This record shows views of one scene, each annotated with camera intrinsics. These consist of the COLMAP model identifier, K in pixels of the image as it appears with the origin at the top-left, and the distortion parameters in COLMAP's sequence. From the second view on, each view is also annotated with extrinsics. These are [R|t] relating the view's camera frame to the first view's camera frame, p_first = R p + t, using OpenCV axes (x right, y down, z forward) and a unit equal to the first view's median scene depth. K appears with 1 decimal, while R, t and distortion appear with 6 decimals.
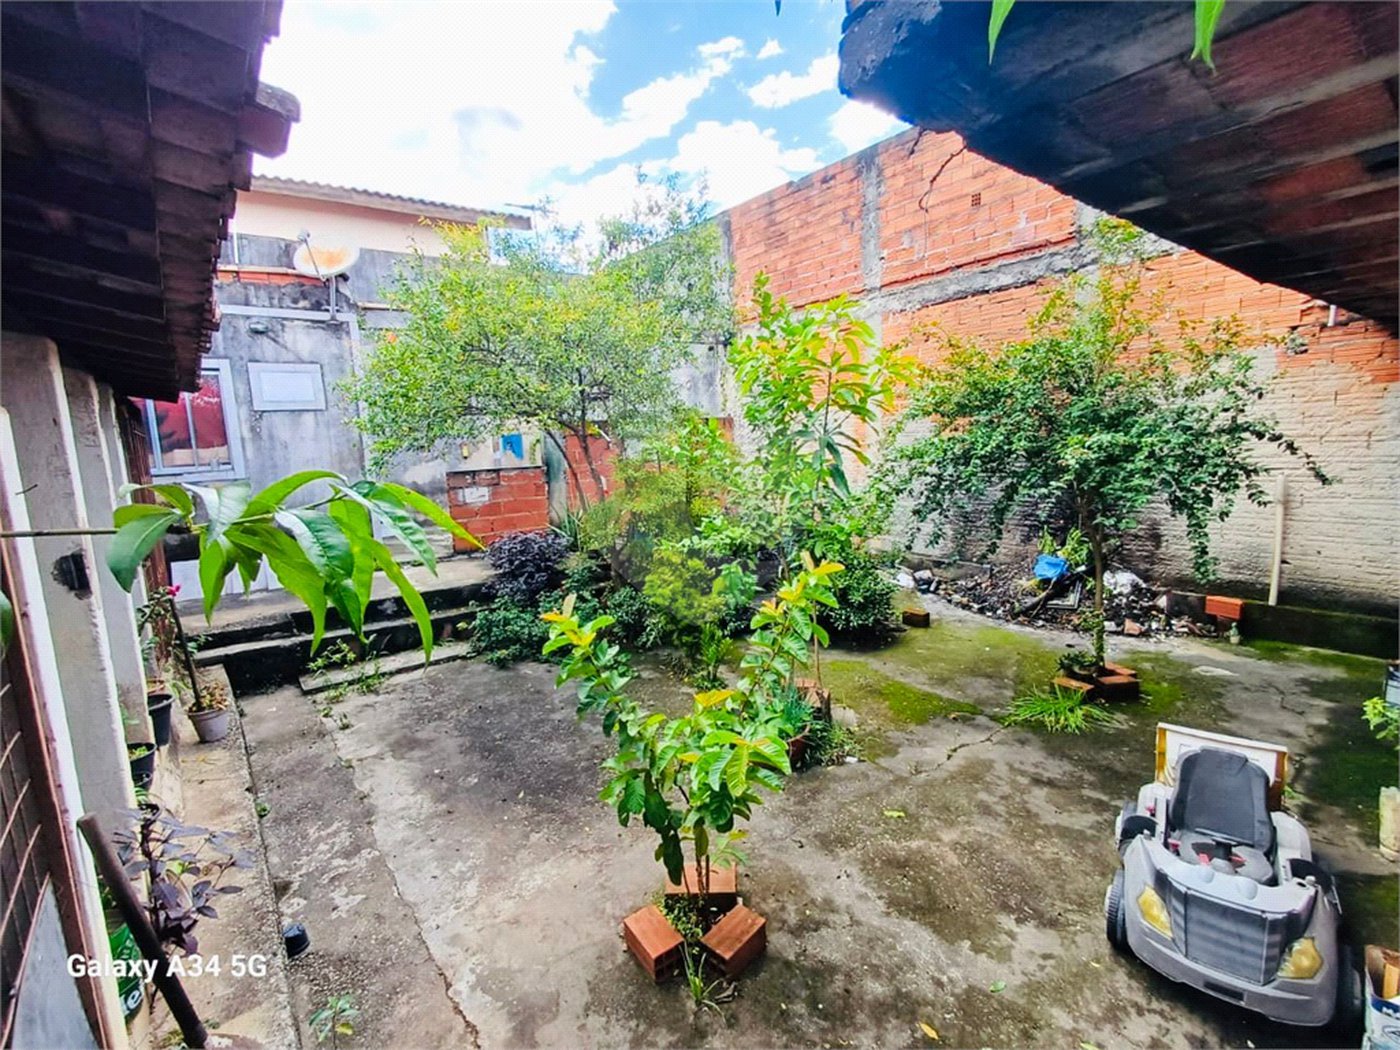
lens RADIAL K [[636.7, 0, 700.0], [0, 636.7, 525.0], [0, 0, 1]] dist [0.012298, -0.006017]
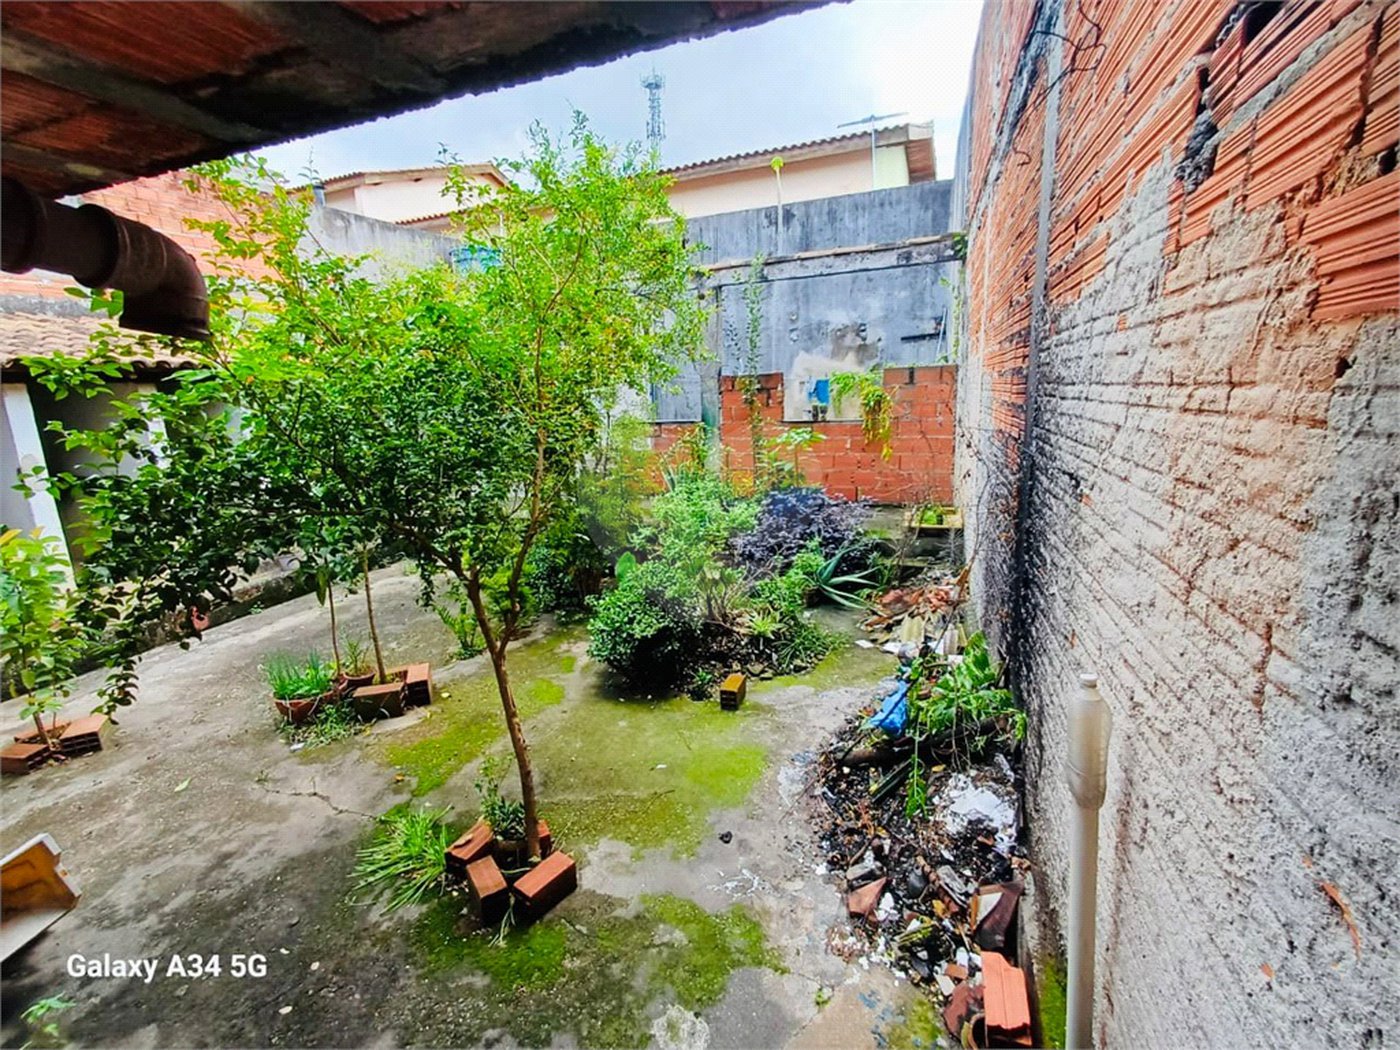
lens RADIAL K [[636.7, 0, 700.0], [0, 636.7, 525.0], [0, 0, 1]] dist [0.012298, -0.006017]
pose [[0.528899, 0.194178, -0.826172, 0.891489], [-0.096587, 0.980921, 0.168717, -0.145014], [0.843171, -0.009437, 0.537563, 0.647255]]
